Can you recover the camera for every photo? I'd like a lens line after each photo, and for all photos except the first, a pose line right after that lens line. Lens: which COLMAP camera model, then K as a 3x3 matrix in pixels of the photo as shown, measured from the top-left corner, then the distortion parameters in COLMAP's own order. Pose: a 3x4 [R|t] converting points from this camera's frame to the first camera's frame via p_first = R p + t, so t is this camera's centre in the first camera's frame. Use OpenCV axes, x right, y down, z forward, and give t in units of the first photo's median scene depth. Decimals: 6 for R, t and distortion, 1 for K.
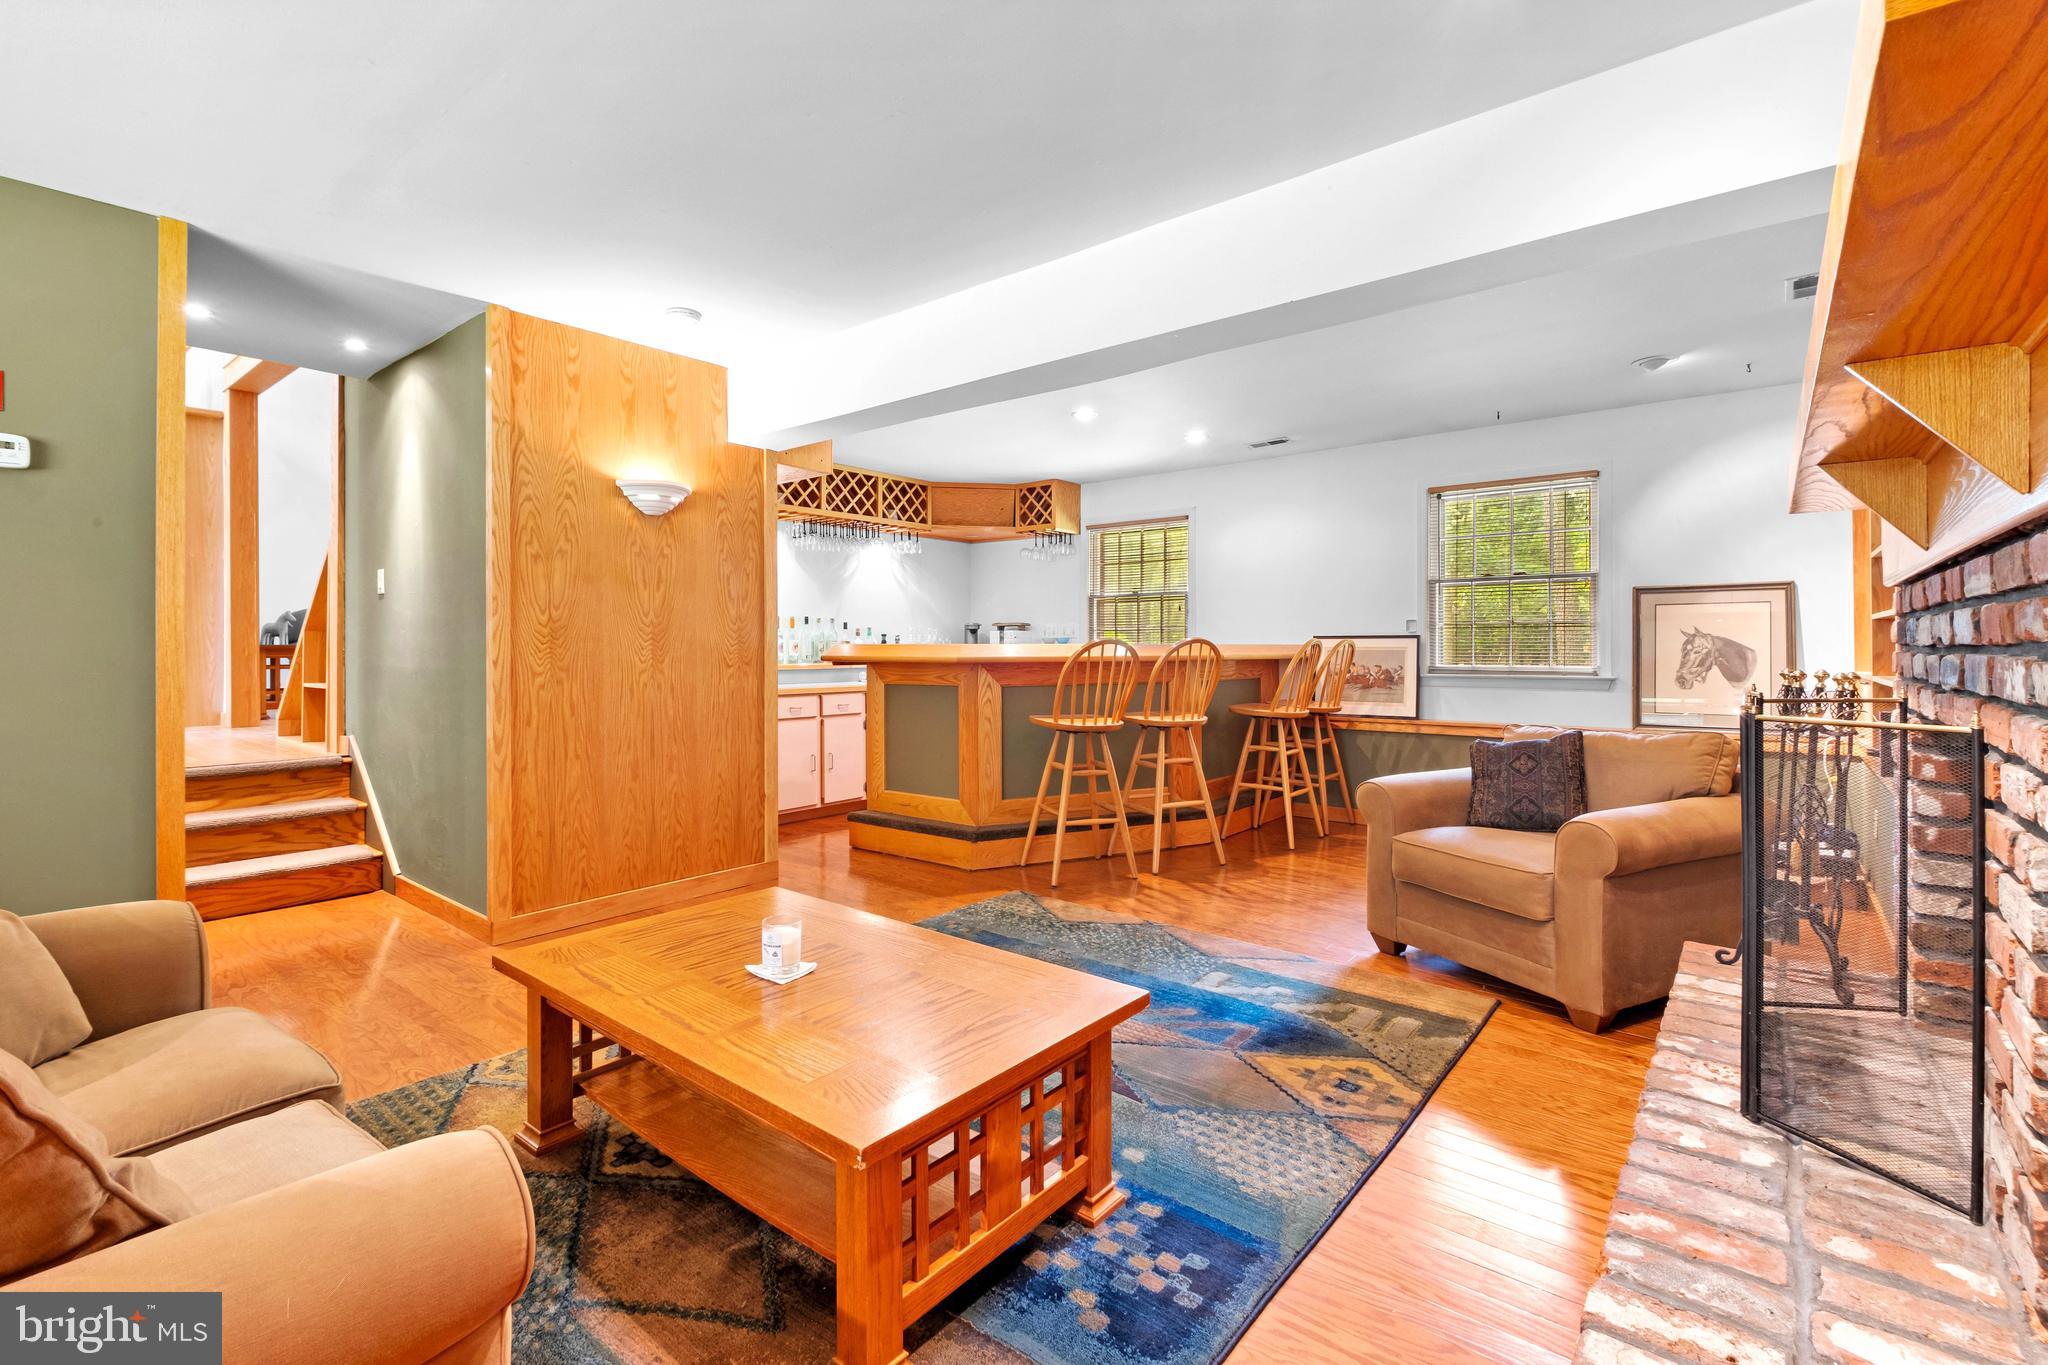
lens RADIAL K [[912.6, 0, 1026.7], [0, 912.6, 646.8], [0, 0, 1]] dist [0.003687, -0.005774]
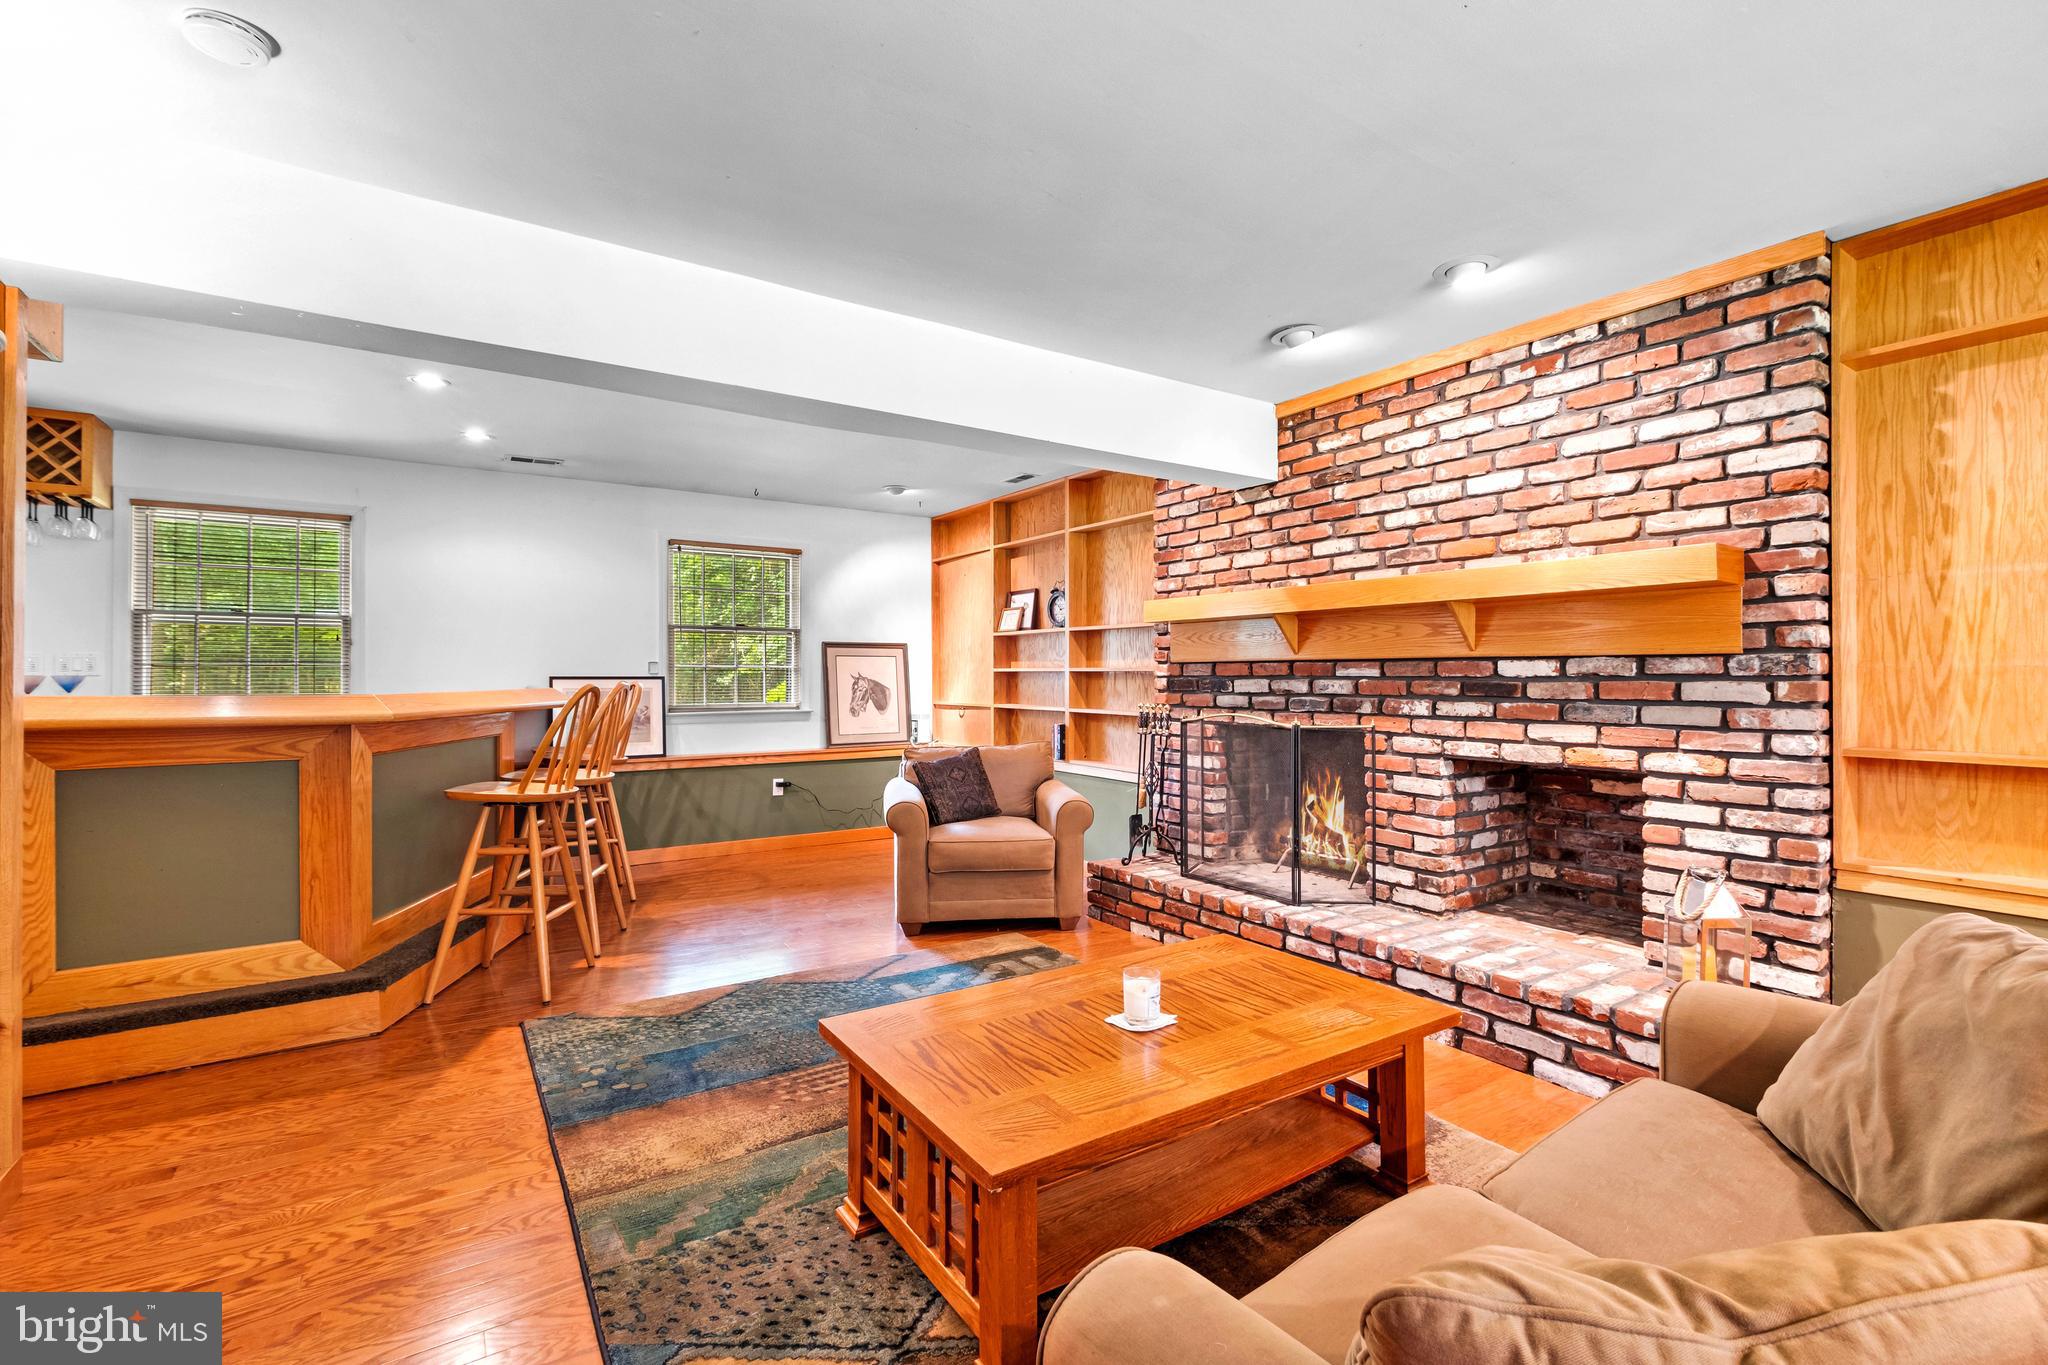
lens RADIAL K [[912.6, 0, 1021.8], [0, 912.6, 670.8], [0, 0, 1]] dist [0.003687, -0.005774]
pose [[0.293807, 0.006691, 0.955841, -0.621763], [-0.002454, 0.999977, -0.006246, -0.018433], [-0.955862, -0.000511, 0.293817, 0.392415]]
